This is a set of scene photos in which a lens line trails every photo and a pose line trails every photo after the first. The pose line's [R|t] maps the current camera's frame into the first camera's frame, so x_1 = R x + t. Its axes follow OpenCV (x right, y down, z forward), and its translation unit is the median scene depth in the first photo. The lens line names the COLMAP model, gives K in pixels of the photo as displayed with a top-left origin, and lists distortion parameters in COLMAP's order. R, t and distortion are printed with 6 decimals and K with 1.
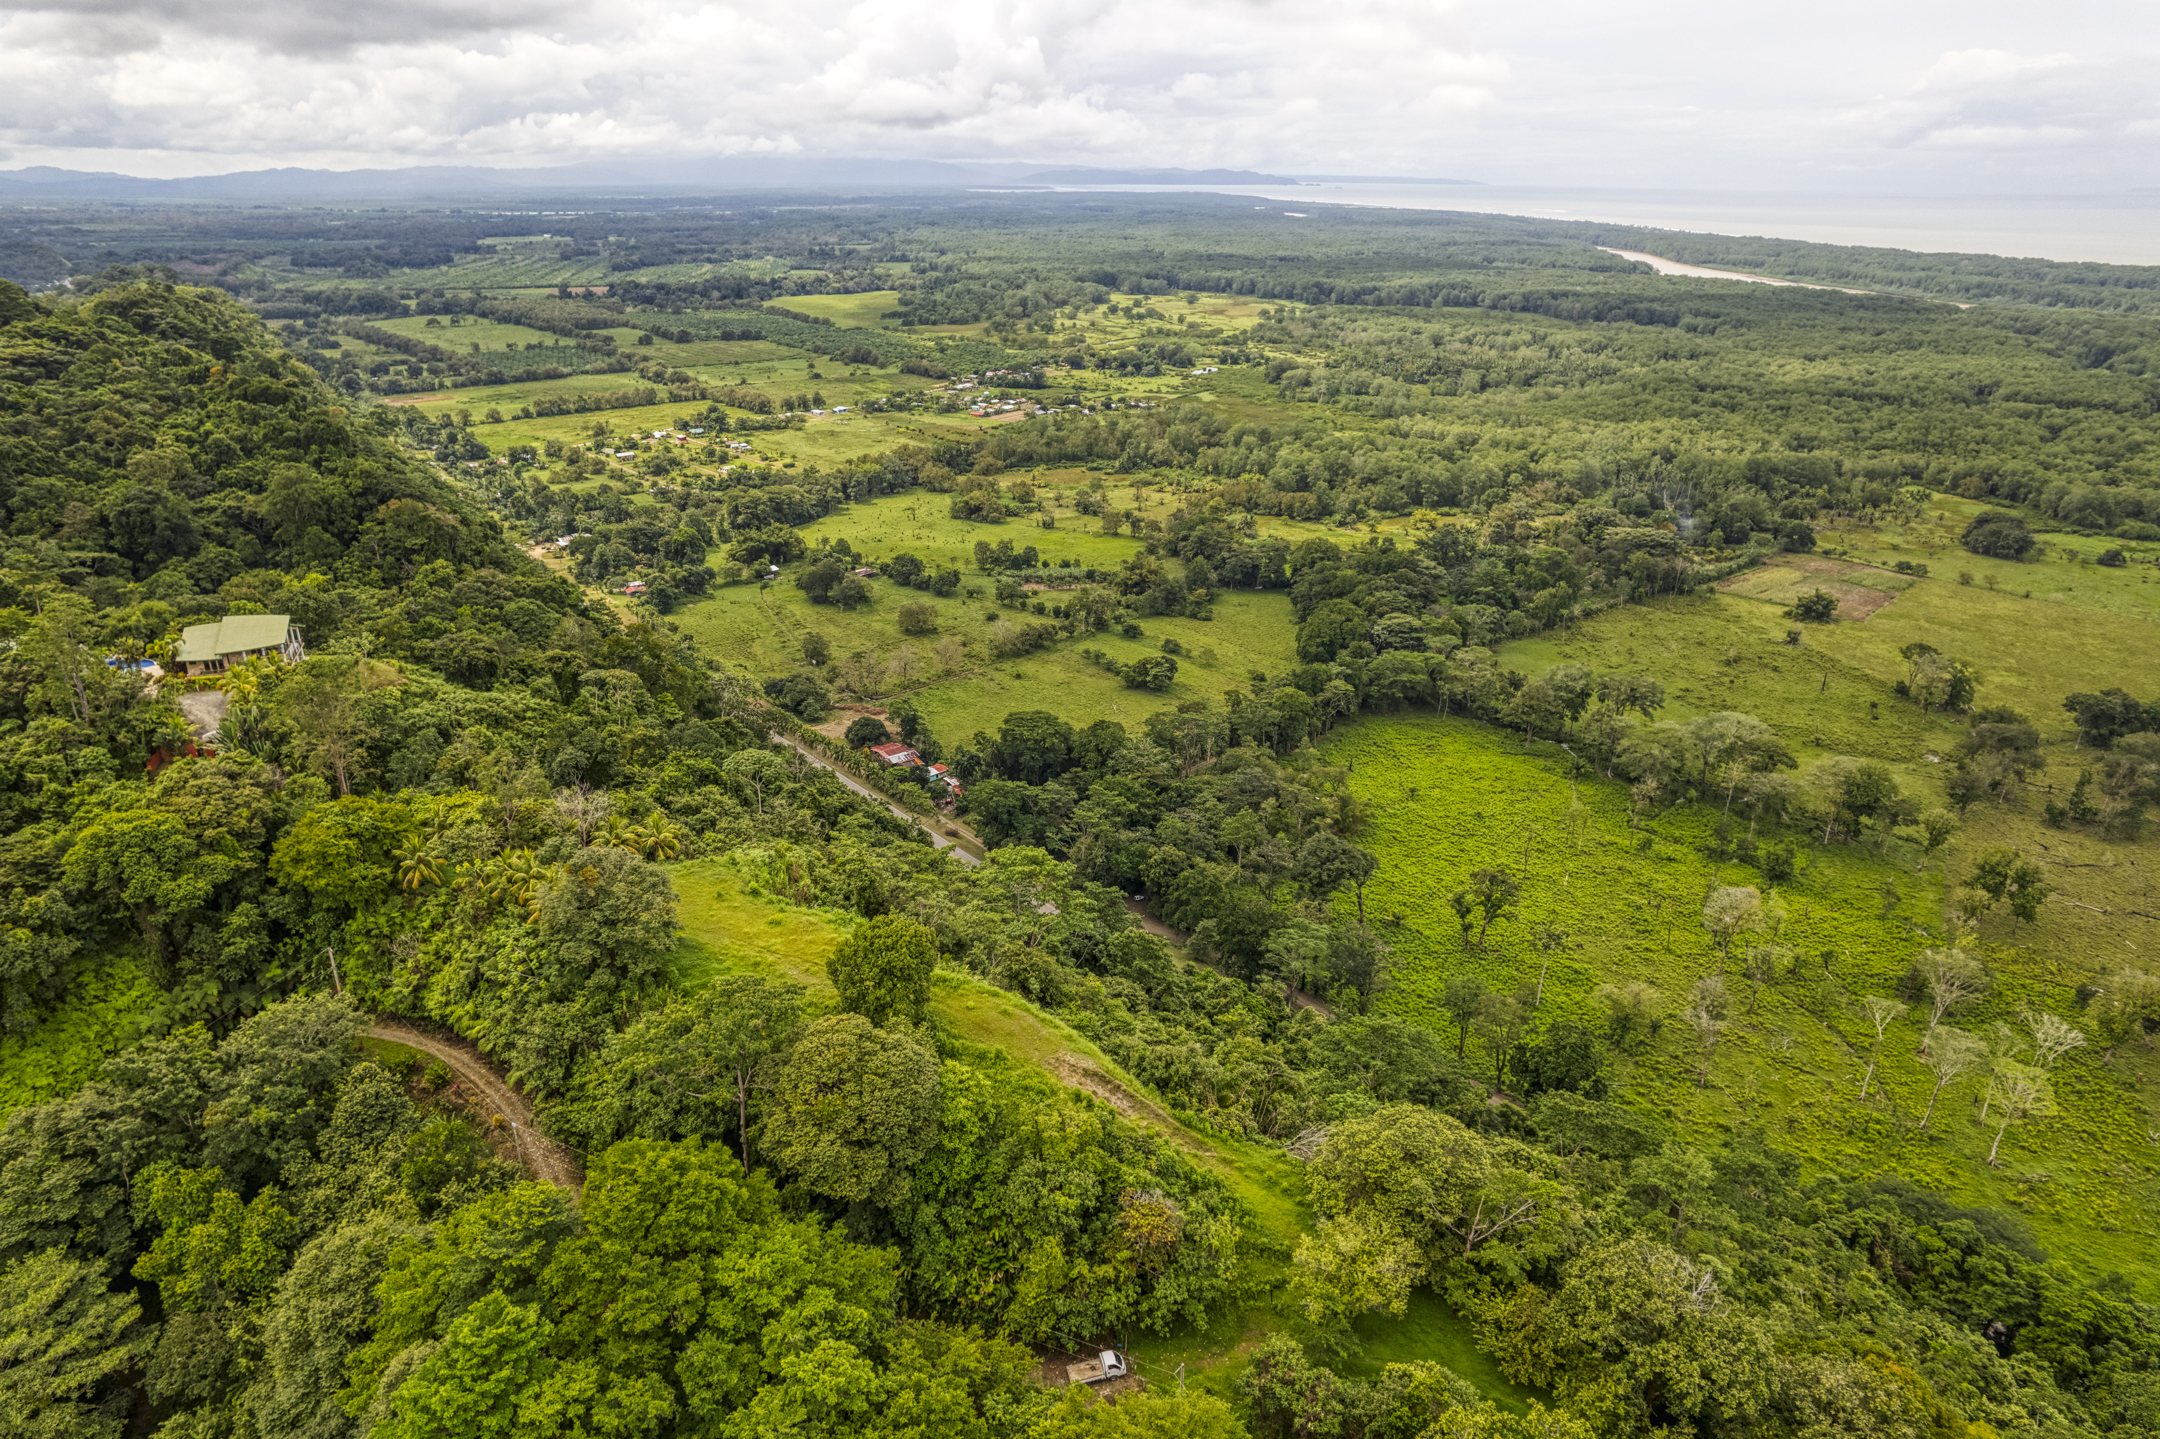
lens RADIAL K [[1373.5, 0, 1078.5], [0, 1373.5, 733.7], [0, 0, 1]] dist [-0.078392, 0.070259]
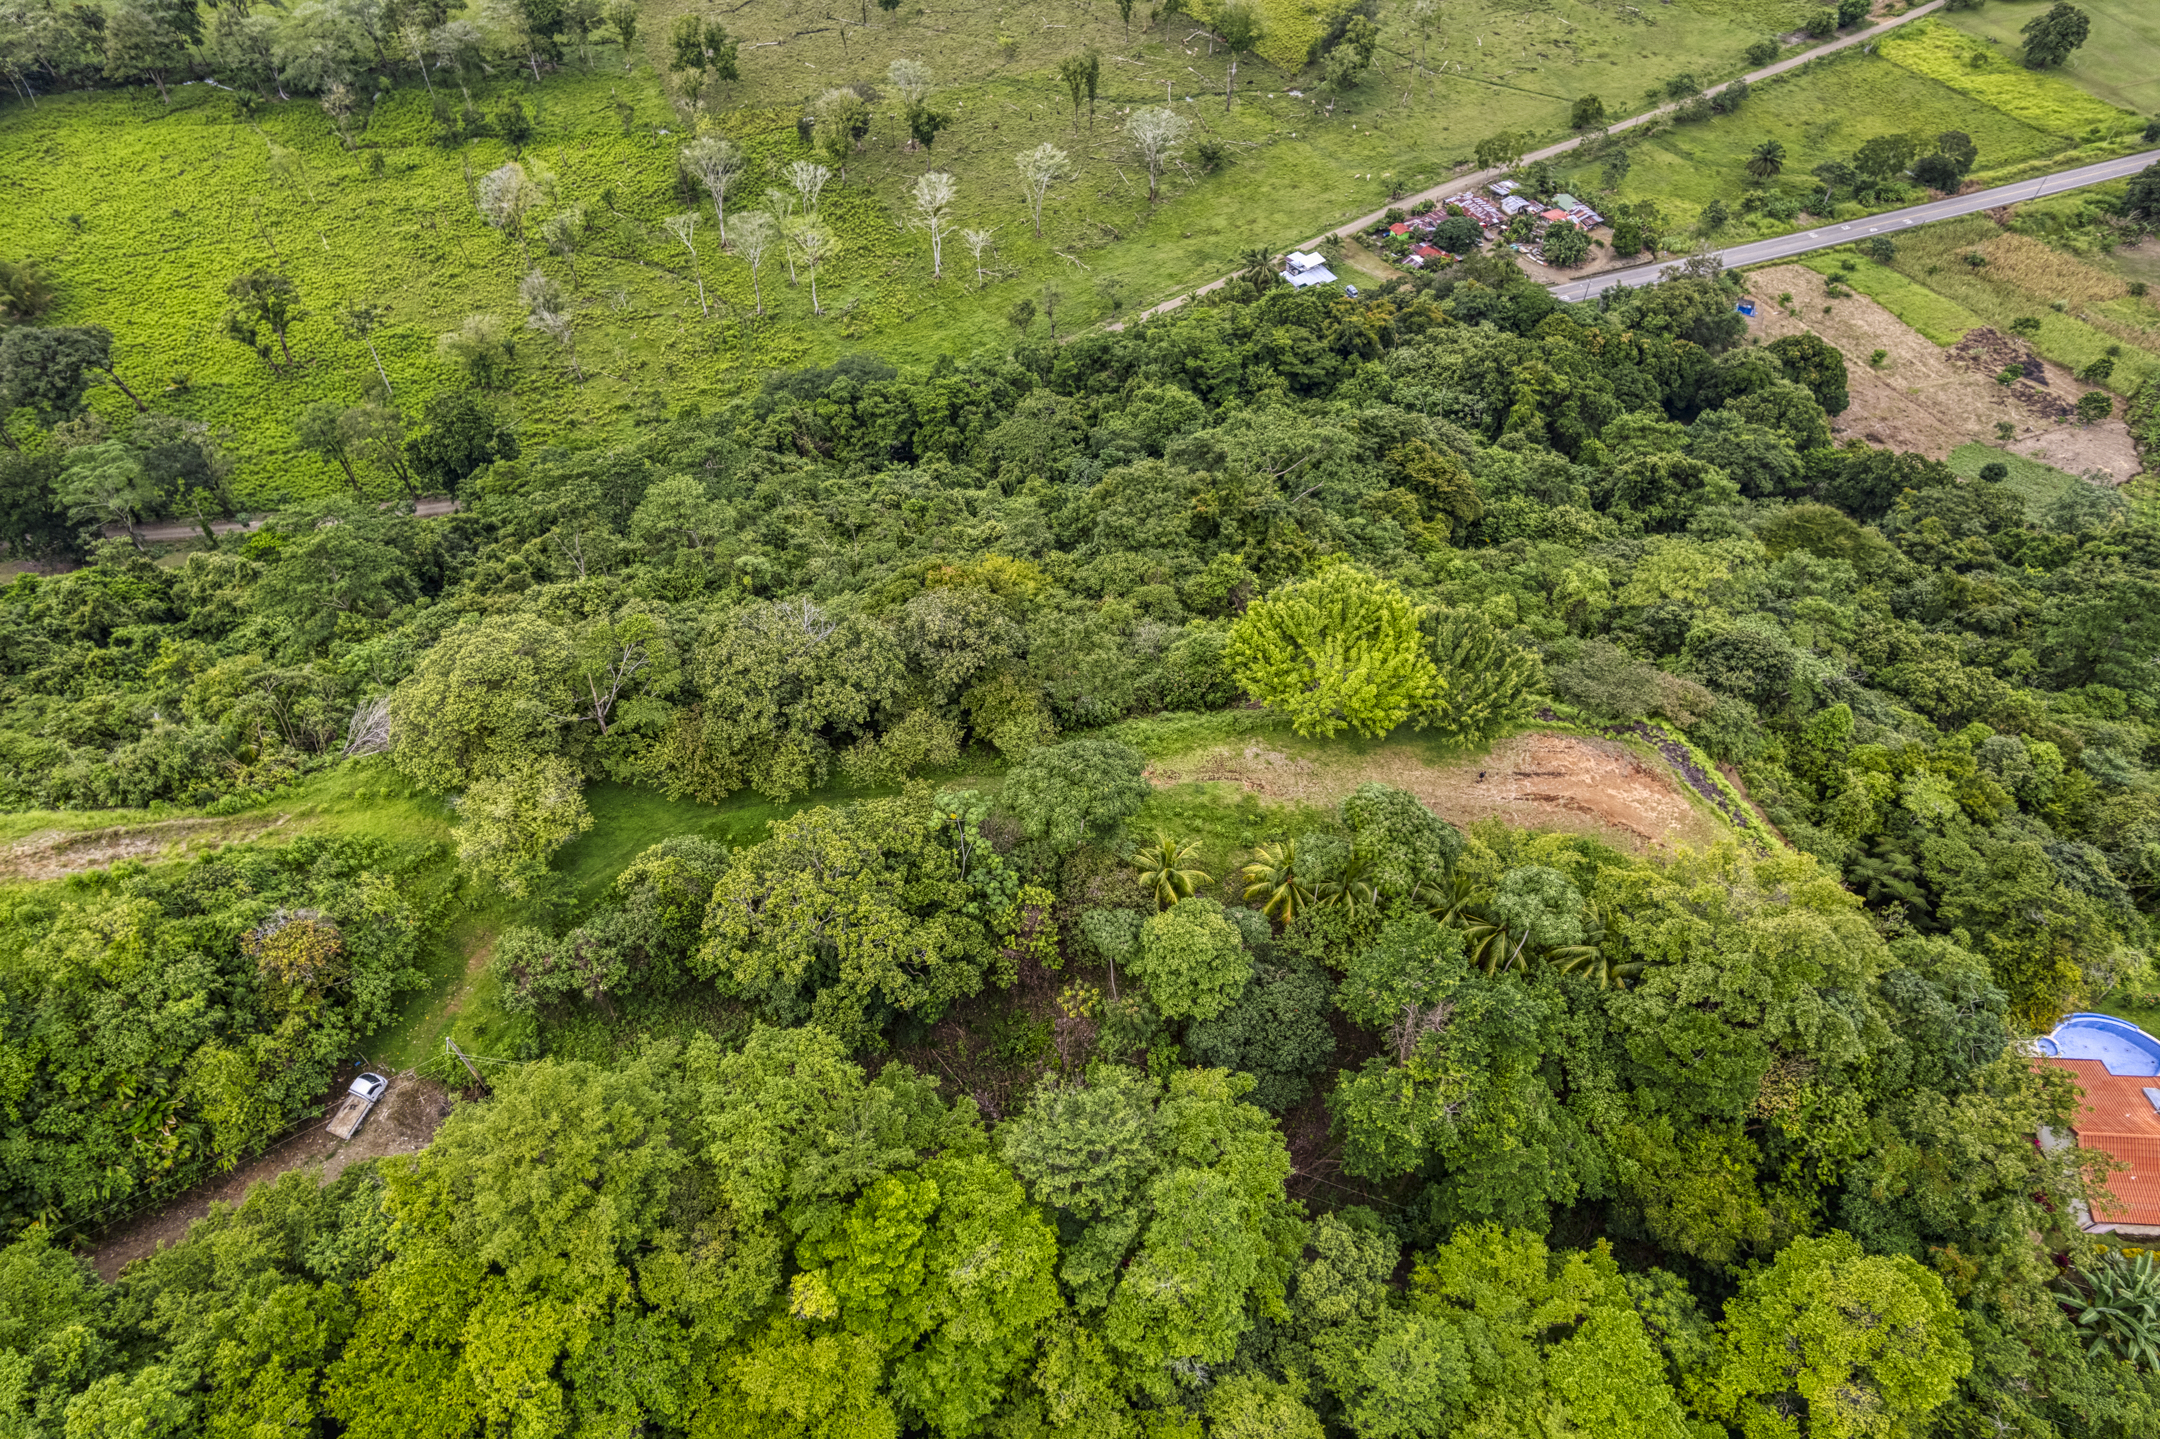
lens RADIAL K [[1373.5, 0, 1068.0], [0, 1373.5, 727.7], [0, 0, 1]] dist [-0.078392, 0.070259]
pose [[0.579195, -0.637383, 0.508209, -0.006861], [0.308723, 0.748493, 0.586897, -0.068639], [-0.754469, -0.183032, 0.630298, 0.148845]]
